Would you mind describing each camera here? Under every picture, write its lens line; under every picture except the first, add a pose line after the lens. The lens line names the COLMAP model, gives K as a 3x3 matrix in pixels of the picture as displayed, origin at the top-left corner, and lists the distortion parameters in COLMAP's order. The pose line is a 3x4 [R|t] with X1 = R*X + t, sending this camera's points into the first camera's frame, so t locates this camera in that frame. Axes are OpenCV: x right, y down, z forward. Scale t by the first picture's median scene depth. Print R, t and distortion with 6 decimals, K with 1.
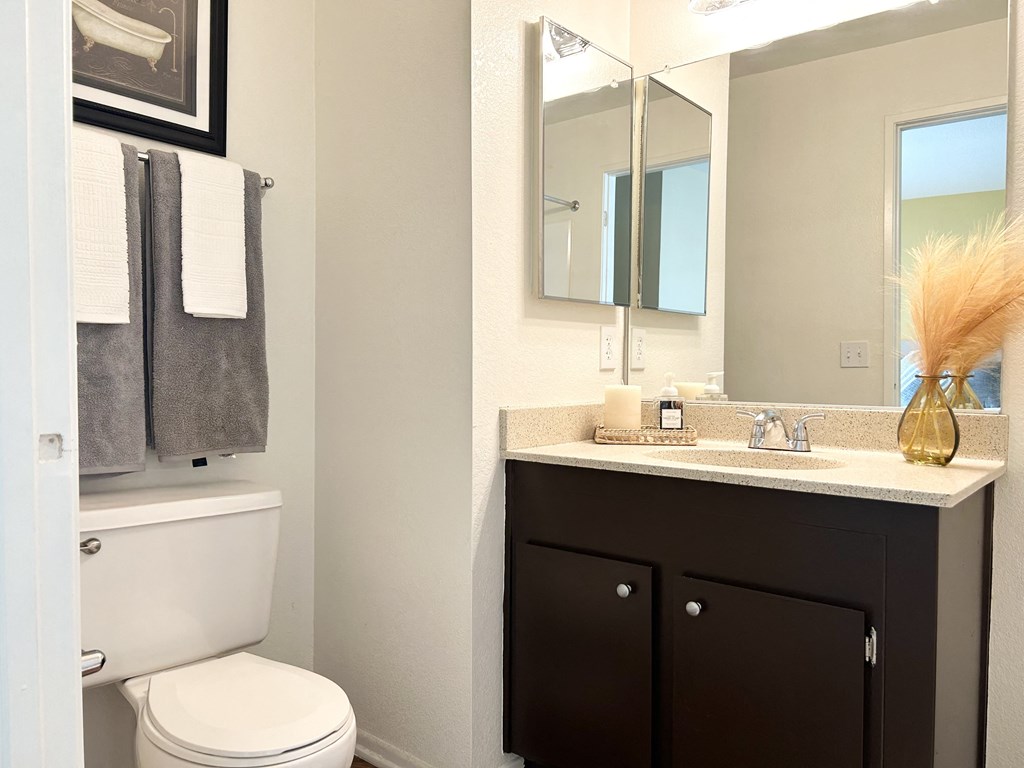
lens RADIAL K [[768.6, 0, 510.9], [0, 768.6, 384.0], [0, 0, 1]] dist [0.021252, -0.023282]
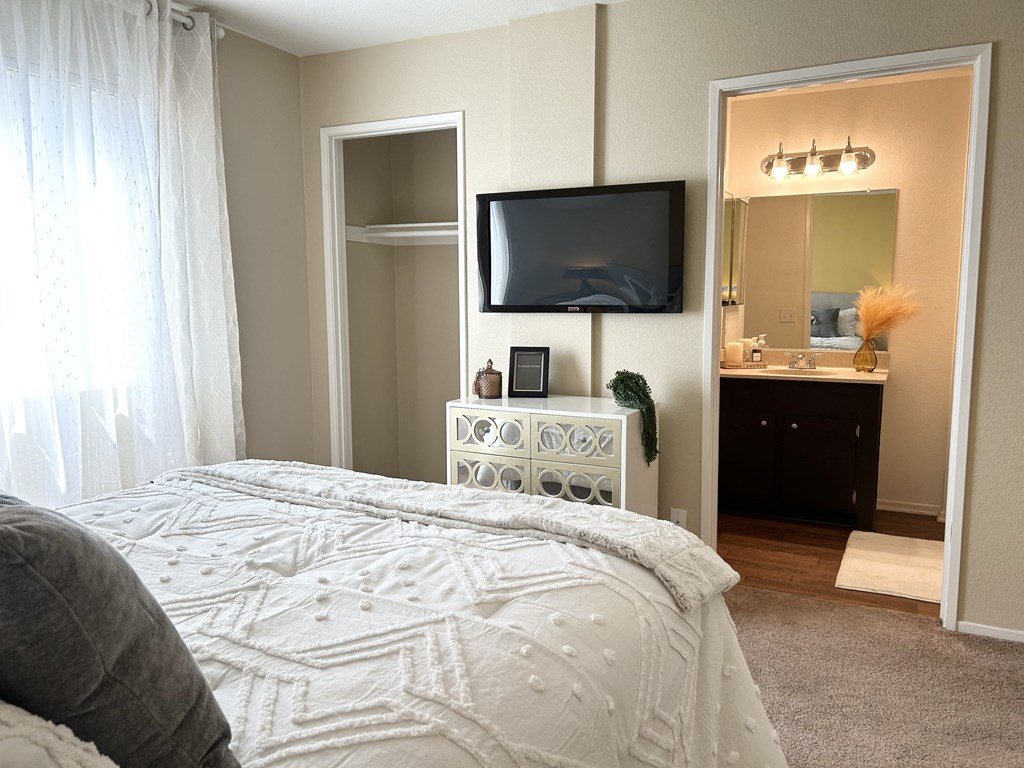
lens RADIAL K [[768.6, 0, 512.7], [0, 768.6, 384.5], [0, 0, 1]] dist [0.021252, -0.023282]
pose [[0.971888, -0.036384, 0.232617, -1.149510], [0.013400, 0.994934, 0.099631, -0.124265], [-0.235064, -0.093713, 0.967452, -1.192791]]
